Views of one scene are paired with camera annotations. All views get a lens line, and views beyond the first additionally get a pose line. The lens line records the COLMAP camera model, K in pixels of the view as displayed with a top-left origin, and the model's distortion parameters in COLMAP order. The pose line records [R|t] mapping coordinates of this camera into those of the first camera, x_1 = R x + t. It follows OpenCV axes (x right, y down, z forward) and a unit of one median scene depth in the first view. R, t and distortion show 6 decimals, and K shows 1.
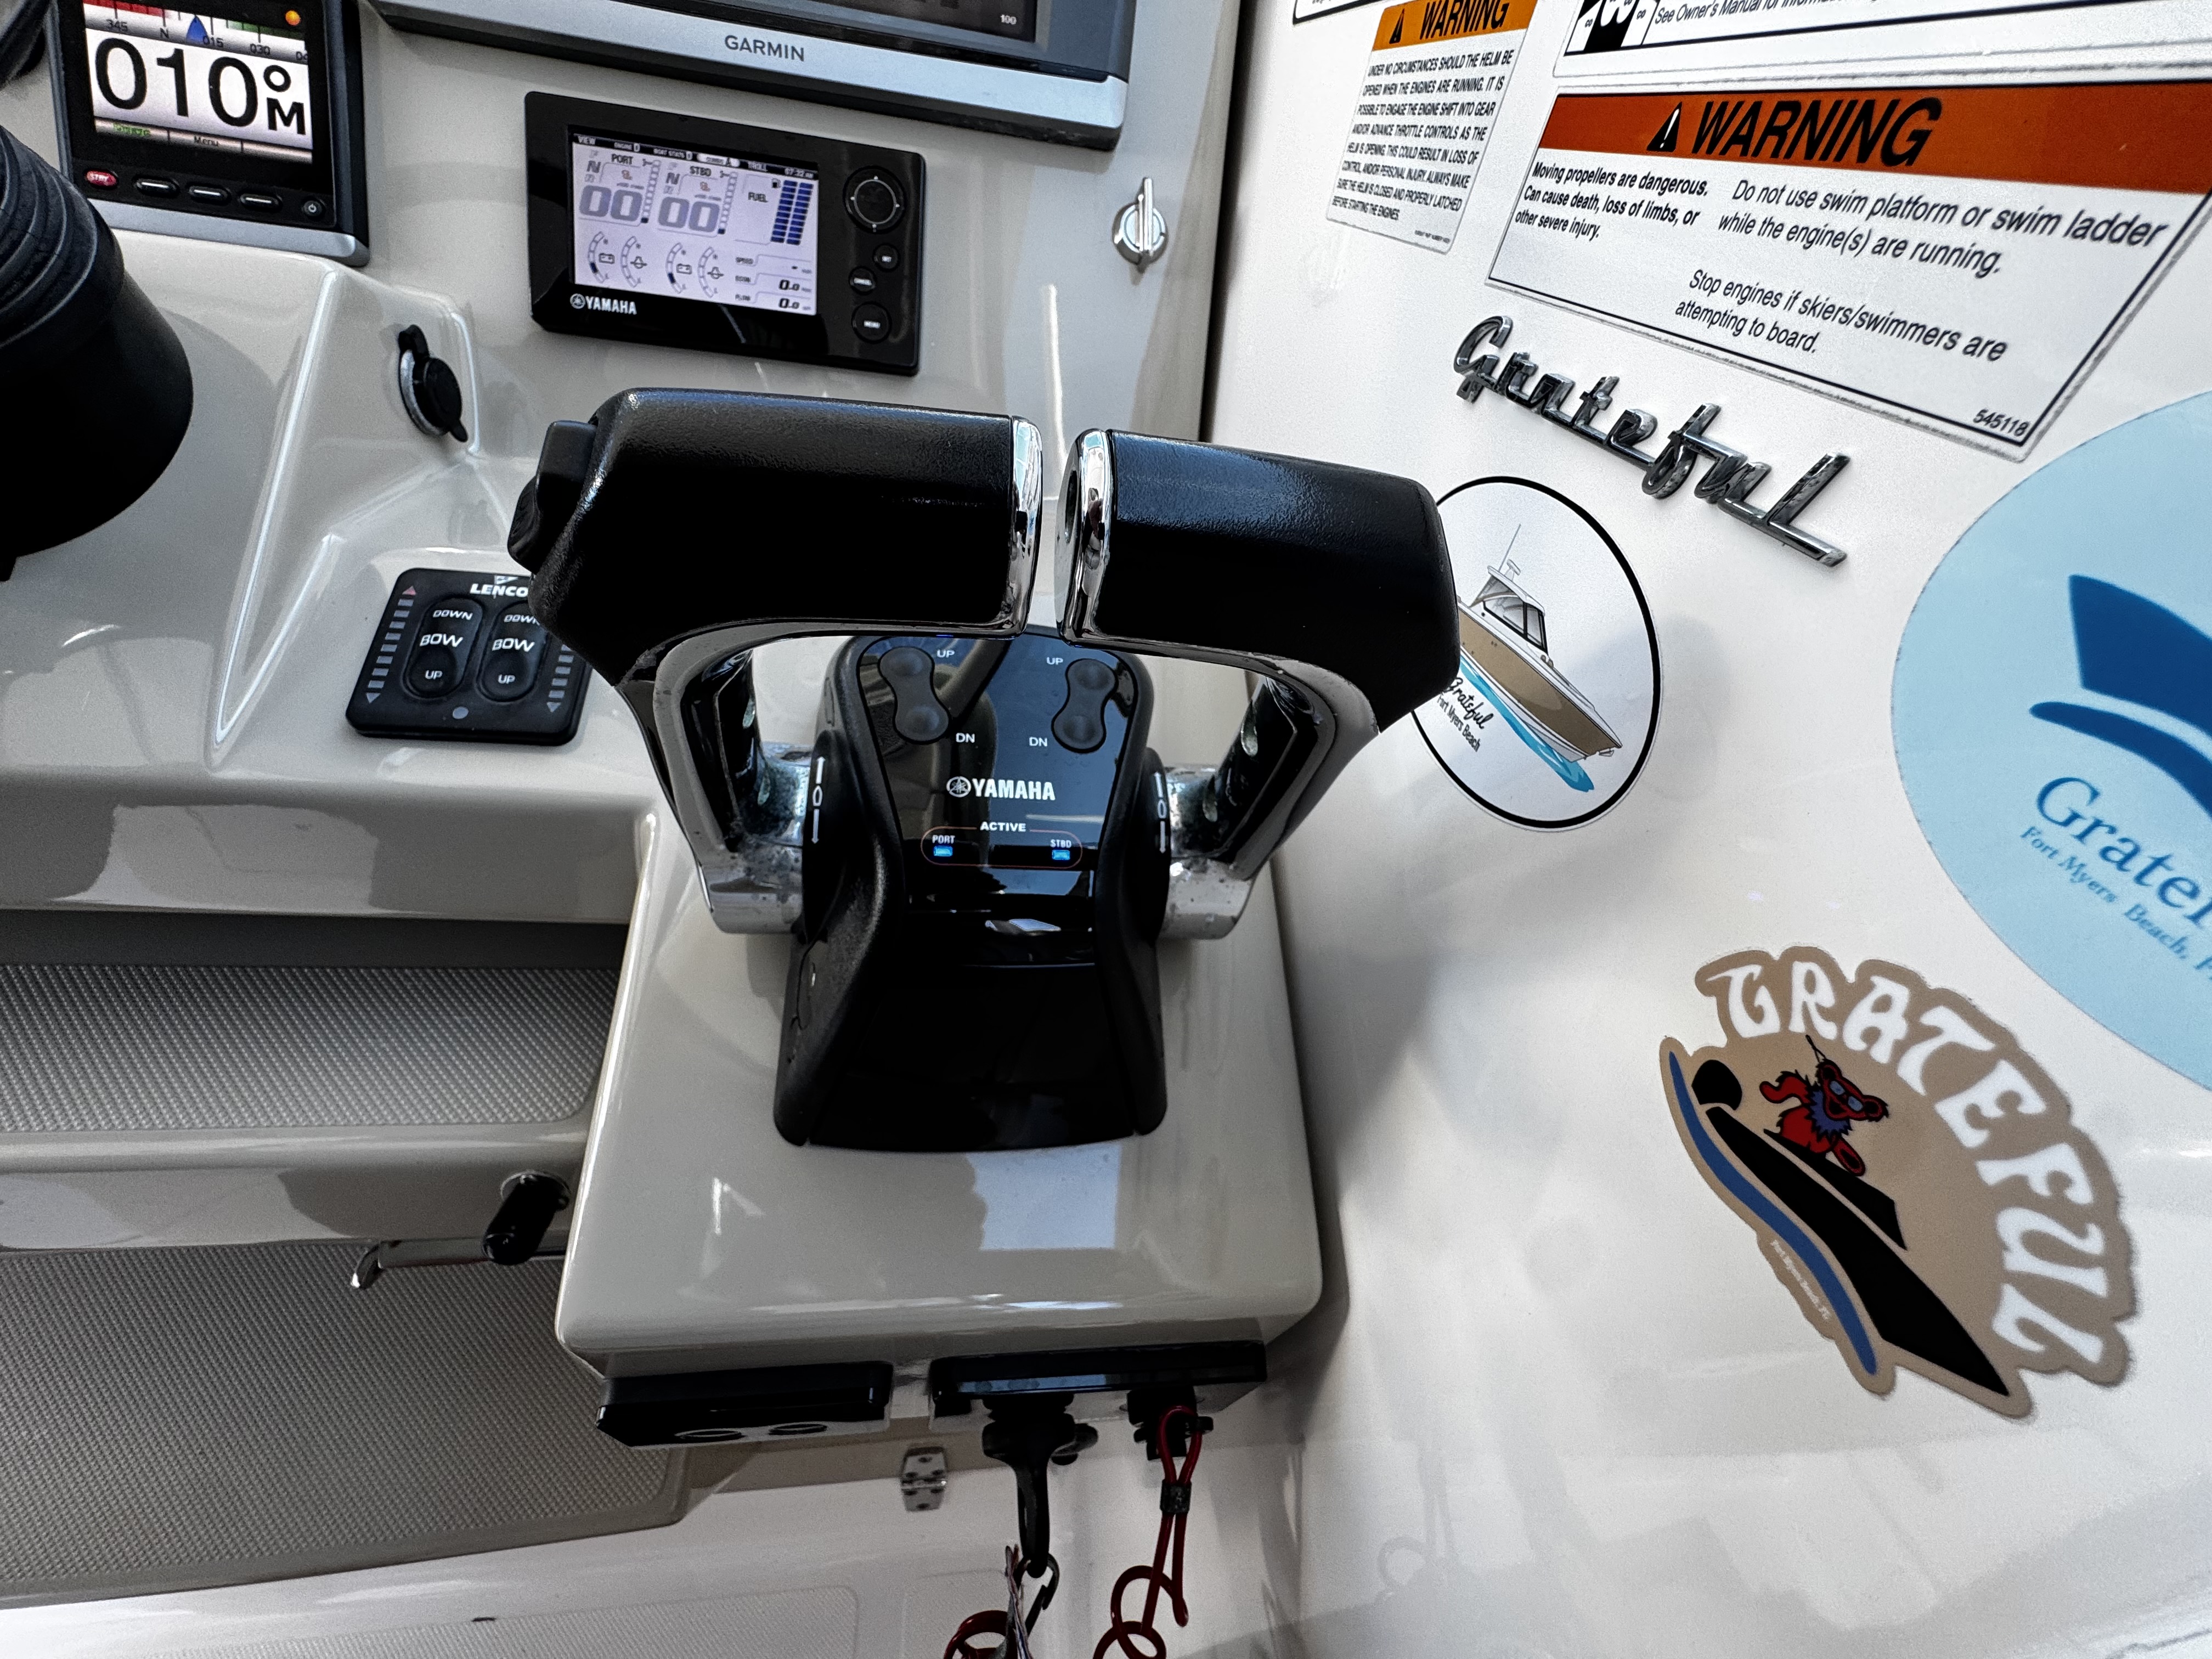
lens RADIAL K [[885.6, 0, 1104.1], [0, 885.6, 830.4], [0, 0, 1]] dist [-0.001778, -0.000257]
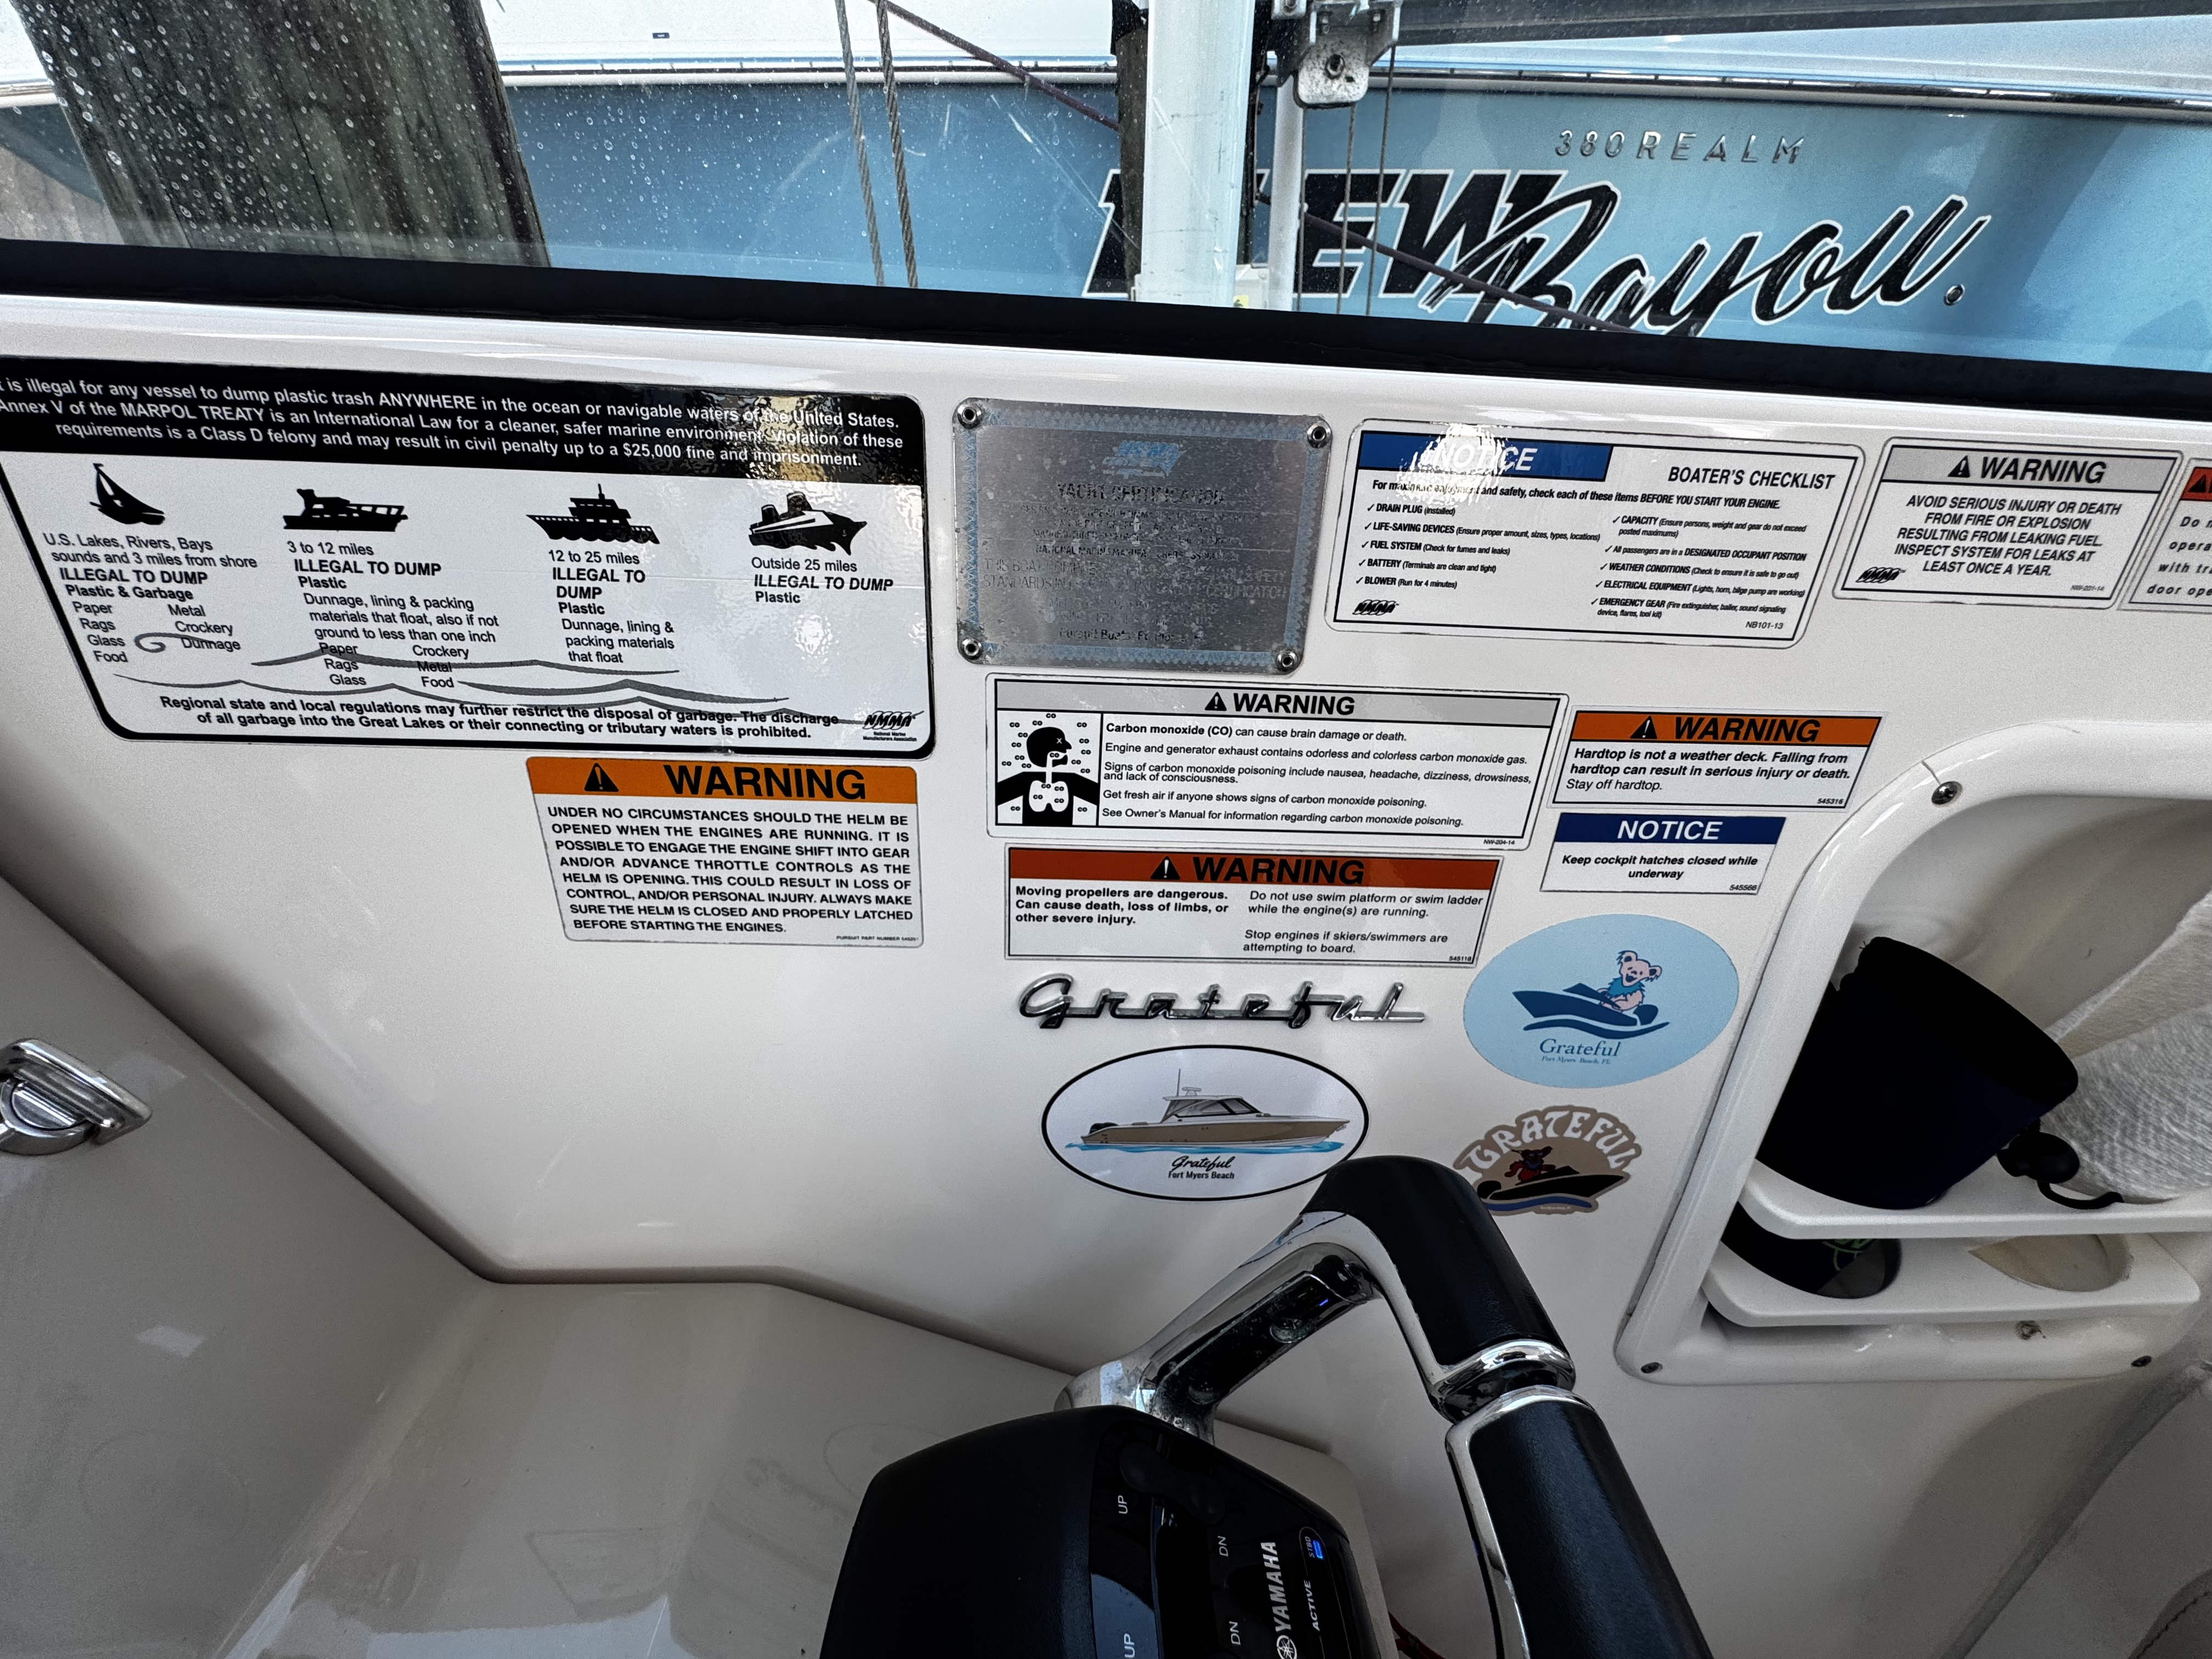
lens RADIAL K [[885.6, 0, 1104.1], [0, 885.6, 830.4], [0, 0, 1]] dist [-0.001778, -0.000257]
pose [[0.088876, -0.570813, 0.816256, -0.618381], [0.576945, 0.697524, 0.424964, -1.679024], [-0.811933, 0.433165, 0.391321, 0.505157]]
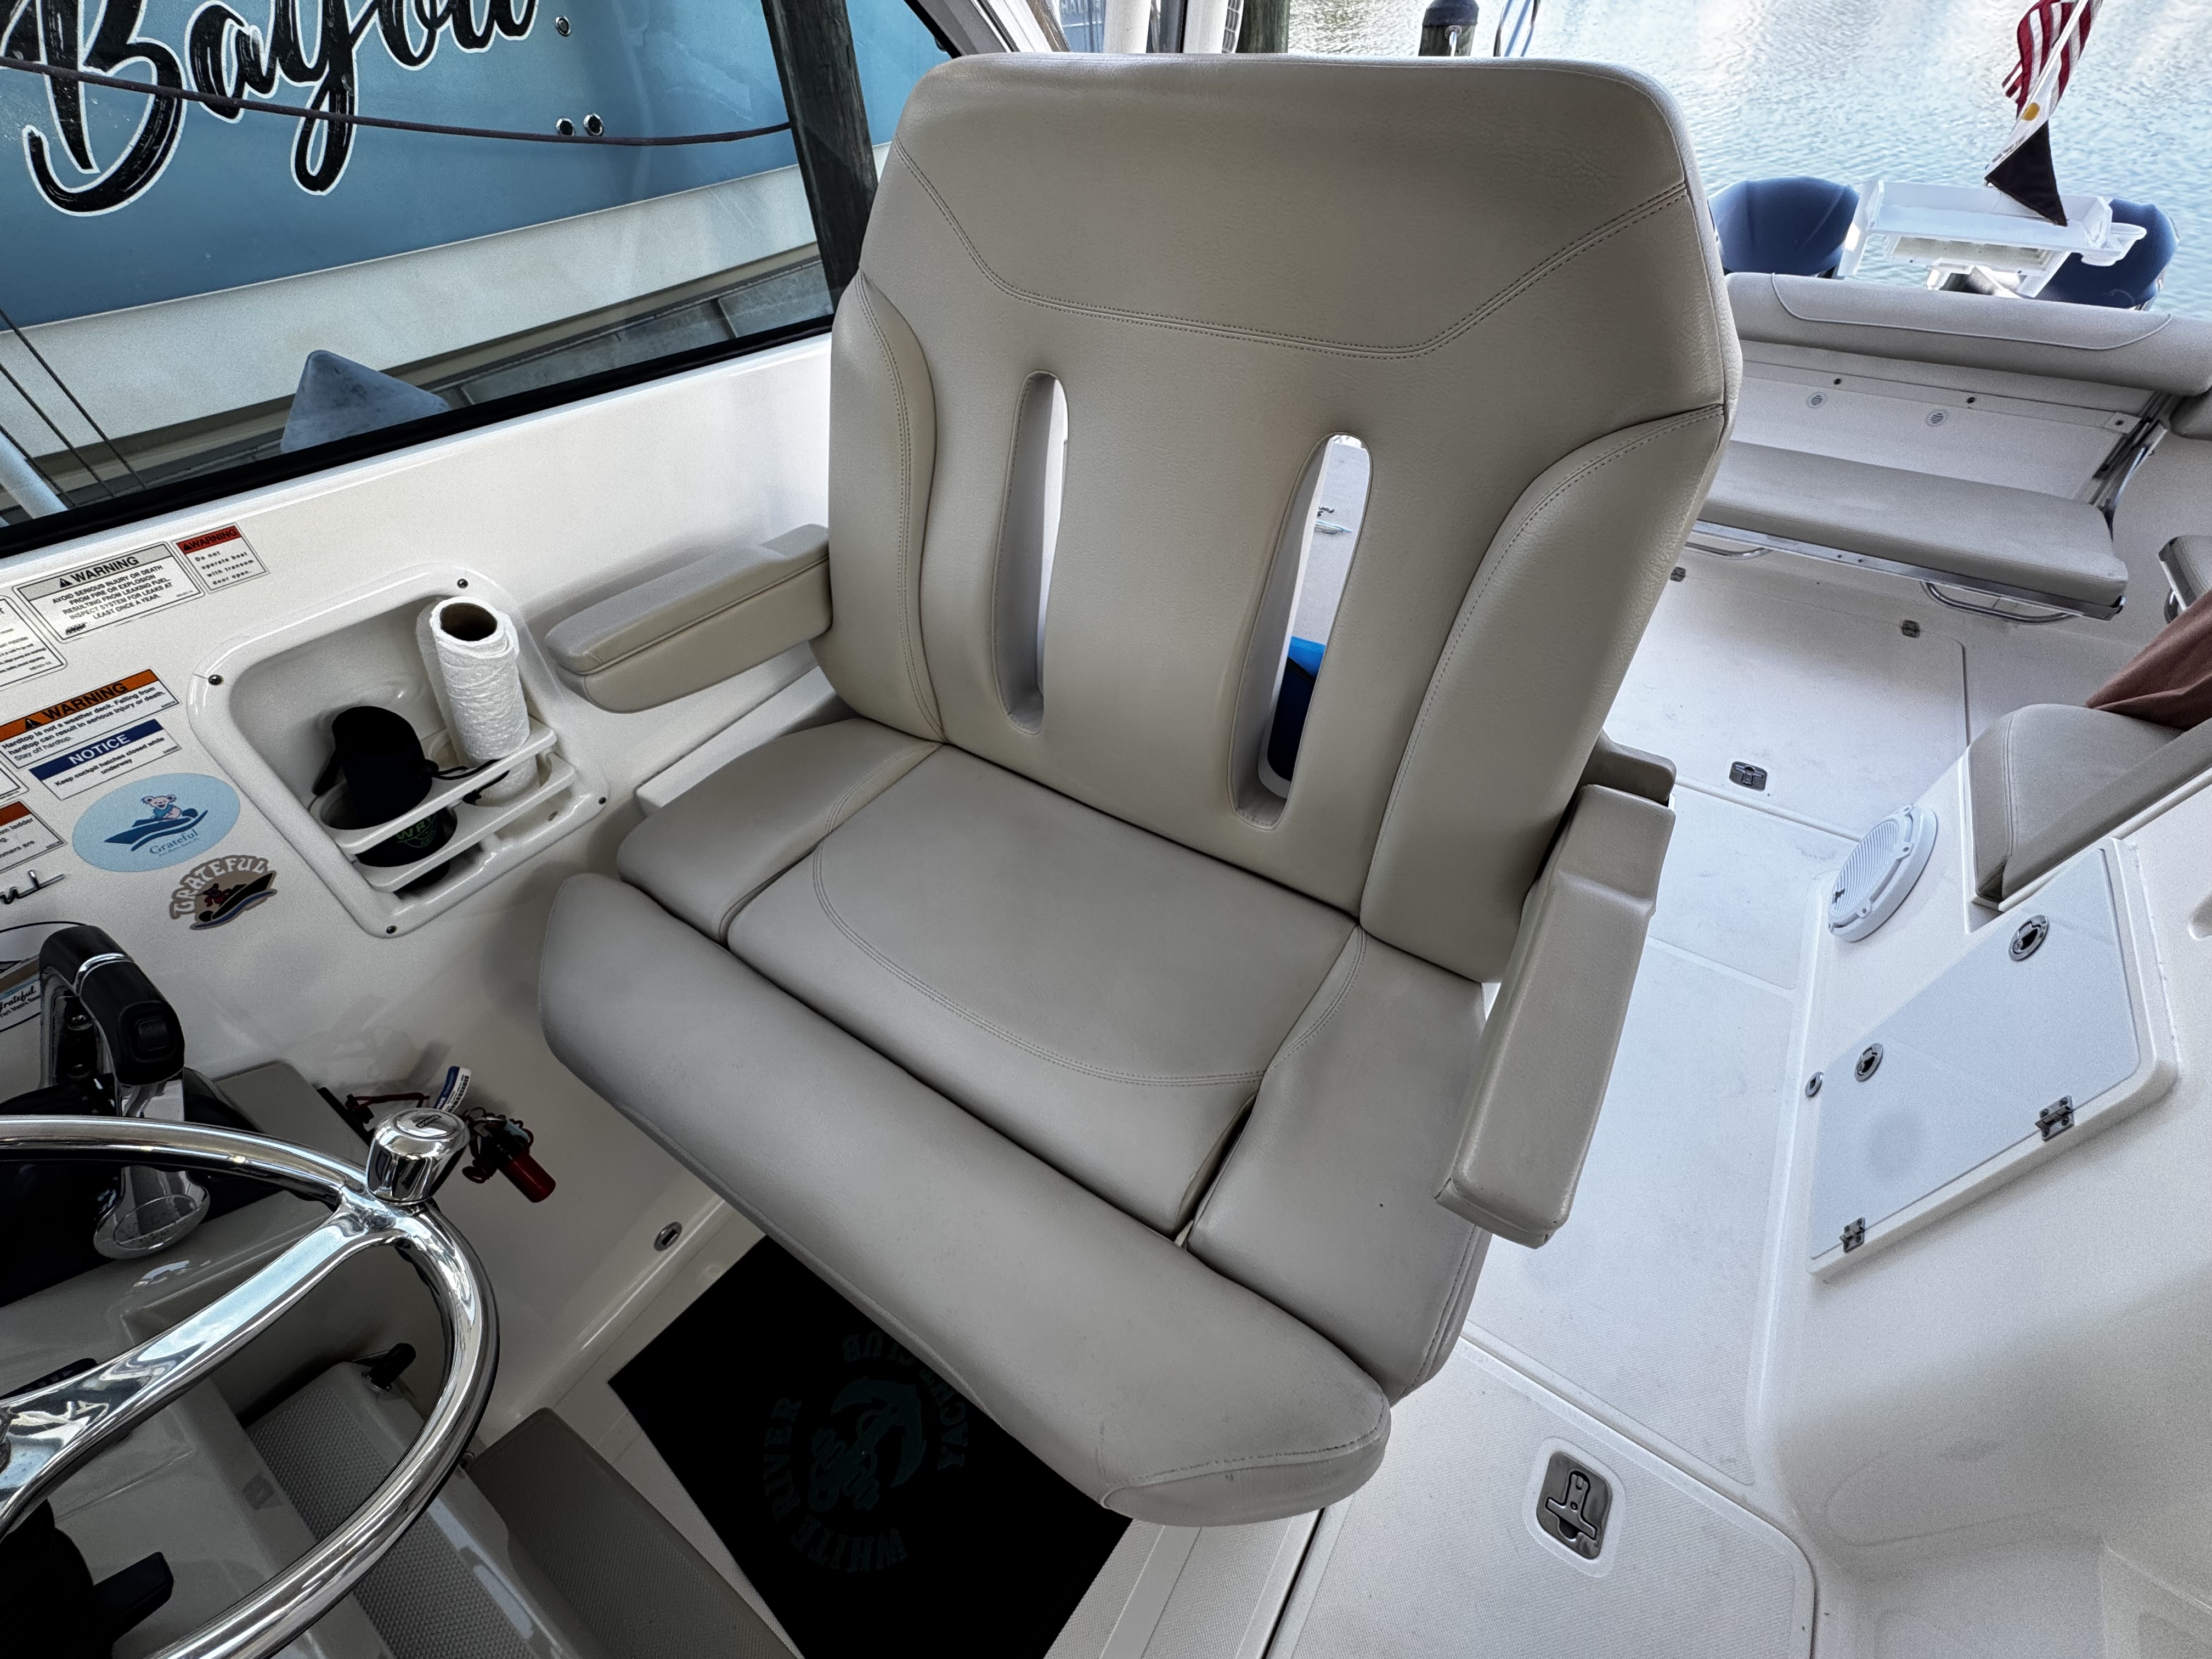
lens RADIAL K [[885.6, 0, 1104.1], [0, 885.6, 830.4], [0, 0, 1]] dist [-0.001778, -0.000257]
pose [[-0.766663, -0.519479, 0.377319, -4.150839], [0.301977, 0.226871, 0.925926, -2.513147], [-0.566602, 0.823815, -0.017063, -1.832426]]
